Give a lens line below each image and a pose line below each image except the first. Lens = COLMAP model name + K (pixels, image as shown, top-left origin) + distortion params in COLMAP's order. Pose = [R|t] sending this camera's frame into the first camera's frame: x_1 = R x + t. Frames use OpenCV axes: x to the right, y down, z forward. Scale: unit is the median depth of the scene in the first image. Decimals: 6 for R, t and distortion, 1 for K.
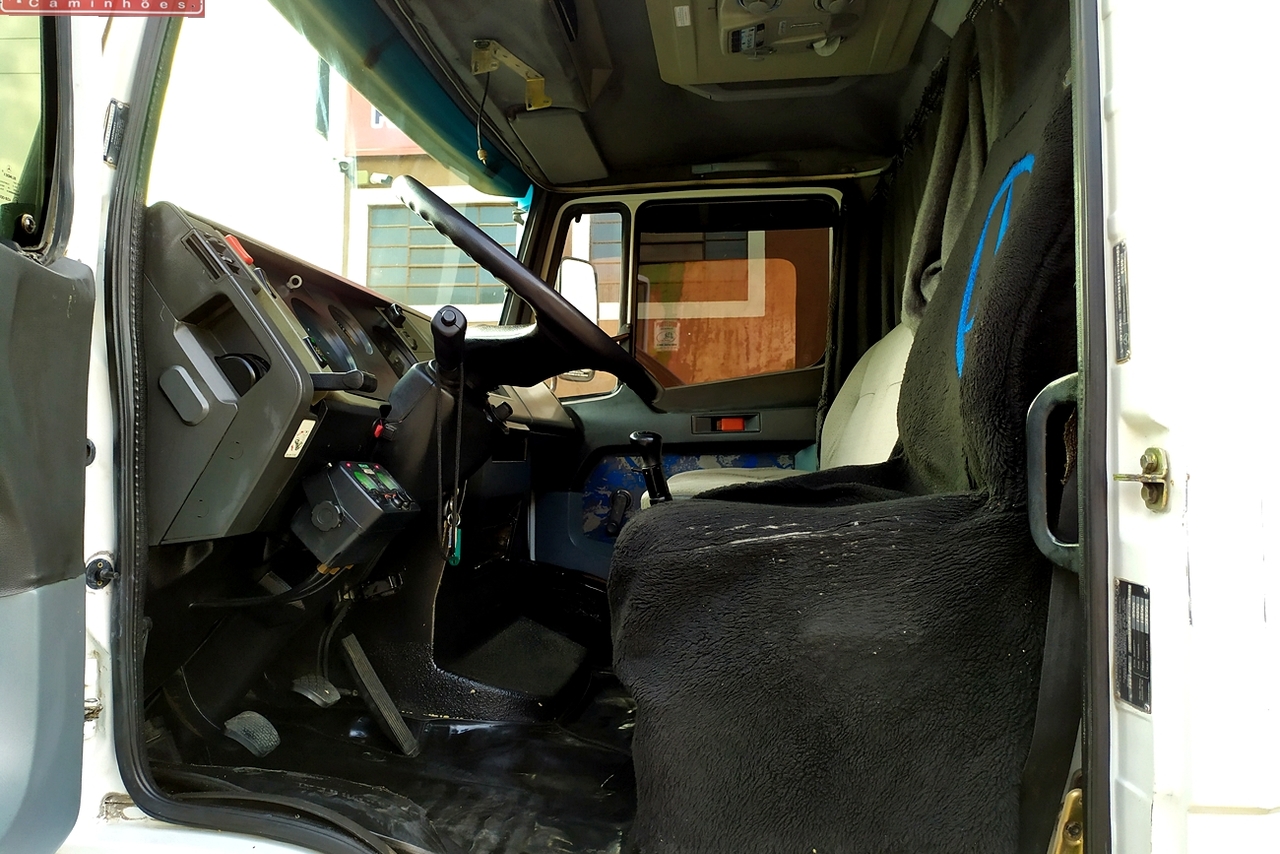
lens RADIAL K [[948.5, 0, 640.0], [0, 948.5, 427.0], [0, 0, 1]] dist [0.023355, 0.000320]
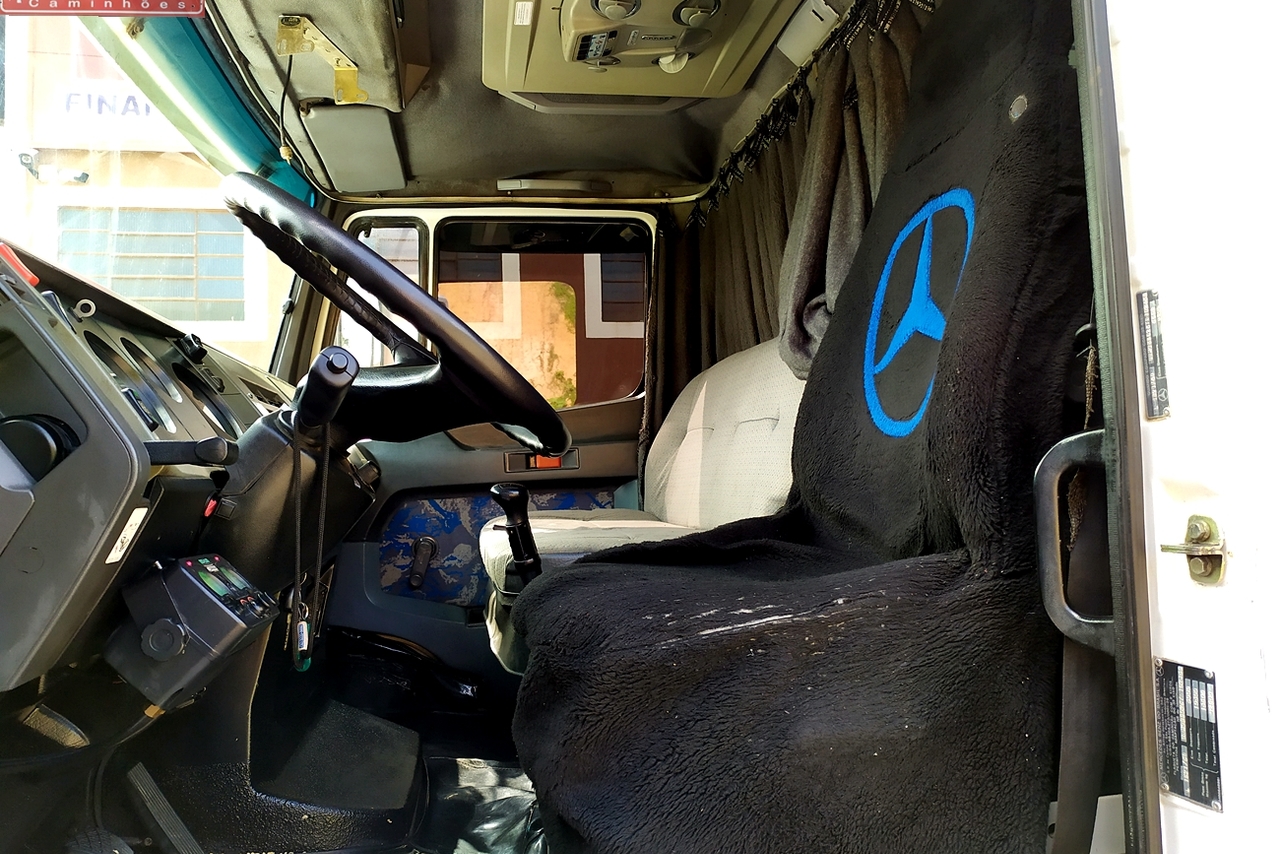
lens RADIAL K [[949.4, 0, 640.0], [0, 949.4, 427.0], [0, 0, 1]] dist [0.059892, -0.073853]
pose [[0.961916, -0.016304, 0.272858, -0.174965], [0.021914, 0.999606, -0.017524, -0.044429], [-0.272465, 0.022836, 0.961895, 0.199576]]
